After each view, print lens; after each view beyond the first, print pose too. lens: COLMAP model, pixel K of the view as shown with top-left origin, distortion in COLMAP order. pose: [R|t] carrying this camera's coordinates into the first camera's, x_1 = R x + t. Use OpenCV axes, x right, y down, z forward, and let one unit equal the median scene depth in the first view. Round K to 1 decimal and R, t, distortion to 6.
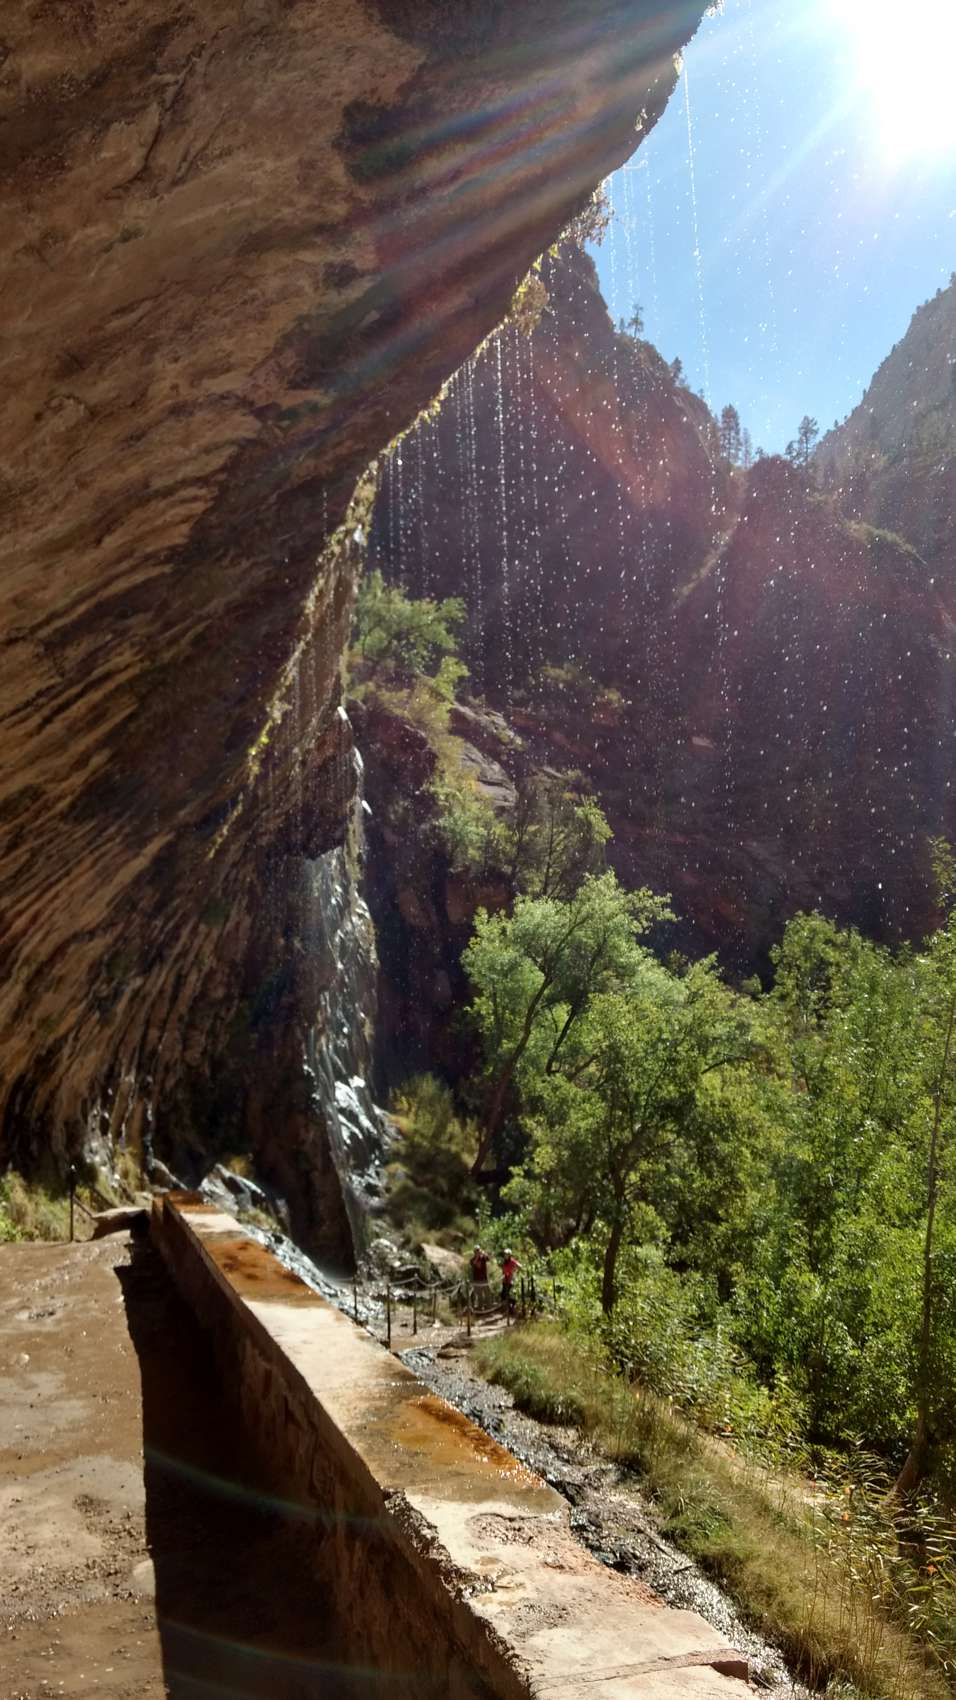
lens RADIAL K [[1353.0, 0, 480.7], [0, 1353.0, 822.8], [0, 0, 1]] dist [0.044958, -0.039839]
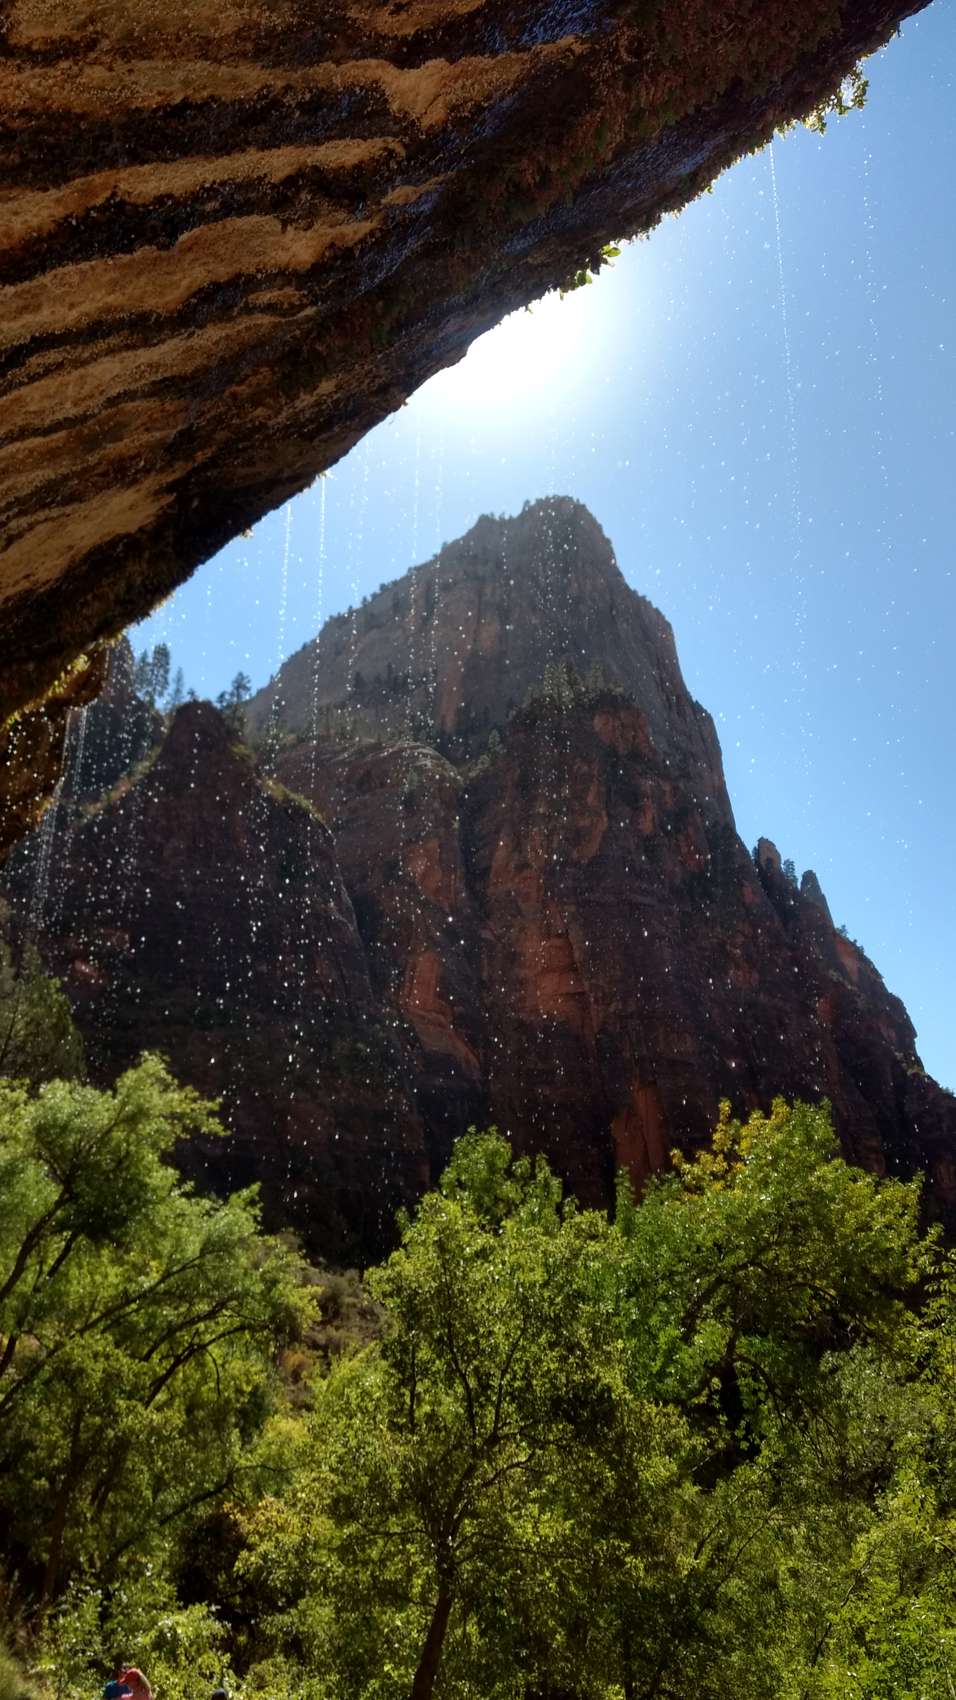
lens RADIAL K [[1353.0, 0, 496.3], [0, 1353.0, 847.9], [0, 0, 1]] dist [0.044958, -0.039839]
pose [[0.871619, 0.210114, 0.442868, -0.106323], [-0.131557, 0.970599, -0.201570, 0.053809], [-0.472199, 0.117430, 0.873635, 0.253908]]
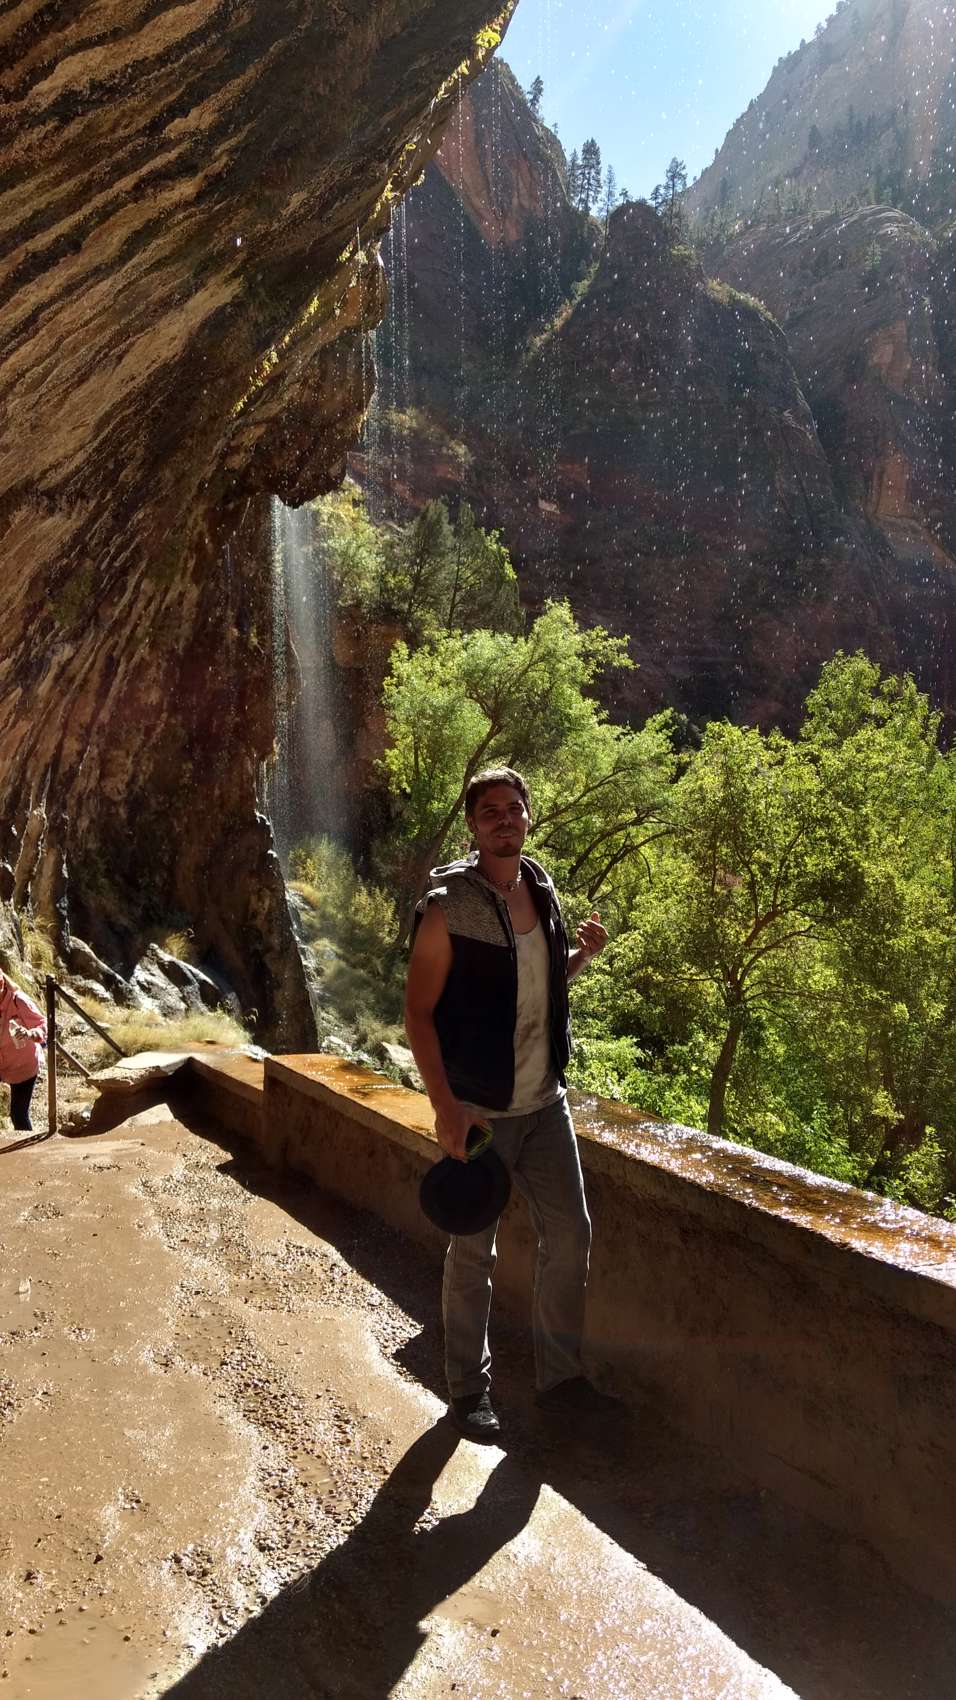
lens RADIAL K [[1353.0, 0, 487.8], [0, 1353.0, 834.5], [0, 0, 1]] dist [0.044958, -0.039839]
pose [[0.987827, 0.036149, 0.151300, -0.076944], [-0.061854, 0.983706, 0.168810, 0.041025], [-0.142732, -0.176114, 0.973967, 0.184466]]
